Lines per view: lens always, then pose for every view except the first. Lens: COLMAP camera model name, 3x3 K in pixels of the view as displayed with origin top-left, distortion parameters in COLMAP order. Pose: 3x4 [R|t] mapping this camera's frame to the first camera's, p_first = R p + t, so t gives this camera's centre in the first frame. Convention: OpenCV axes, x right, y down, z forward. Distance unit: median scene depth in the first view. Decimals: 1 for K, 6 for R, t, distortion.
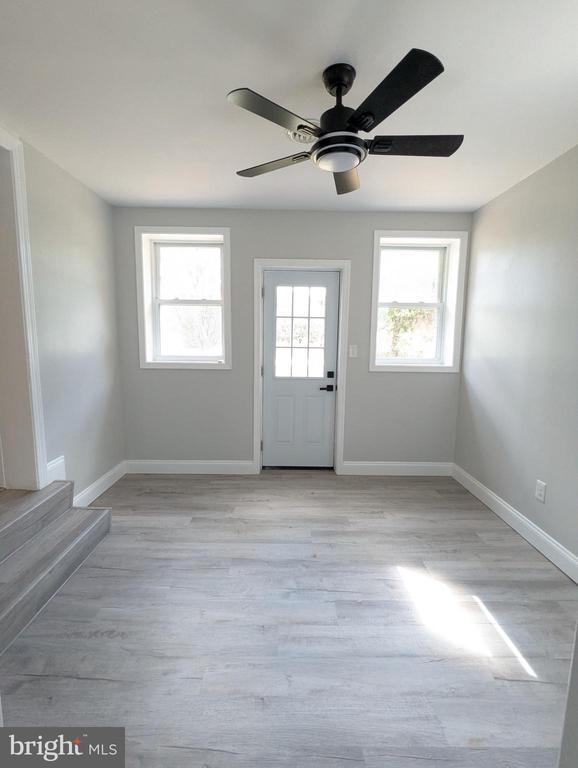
lens RADIAL K [[367.9, 0, 290.6], [0, 367.9, 383.7], [0, 0, 1]] dist [-0.000046, 0.001339]
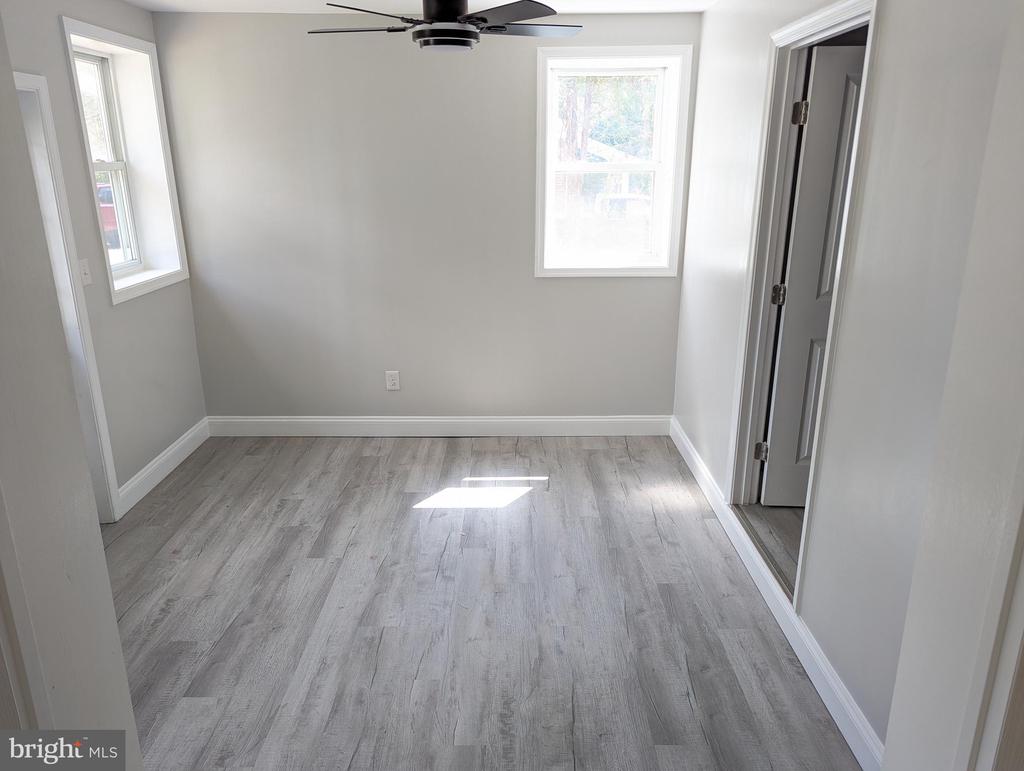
lens RADIAL K [[730.5, 0, 512.8], [0, 730.5, 386.2], [0, 0, 1]] dist [0.013091, 0.002331]
pose [[0.001545, -0.315813, 0.948820, -1.251397], [0.130023, 0.940830, 0.312942, -0.277915], [-0.991510, 0.122885, 0.042516, 0.650947]]
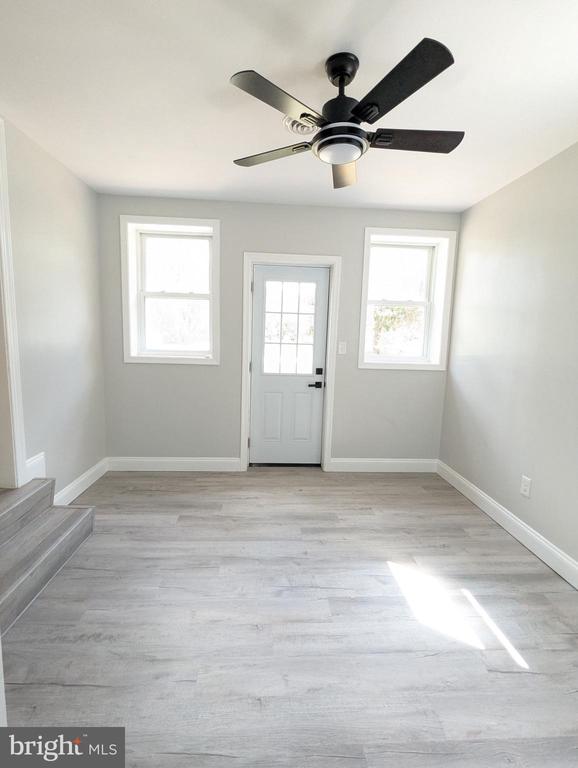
lens RADIAL K [[367.9, 0, 291.1], [0, 367.9, 382.6], [0, 0, 1]] dist [-0.000046, 0.001339]
pose [[0.998489, 0.009498, 0.054122, -0.033340], [-0.009624, 0.999952, 0.002074, 0.007653], [-0.054099, -0.002592, 0.998532, 0.014047]]
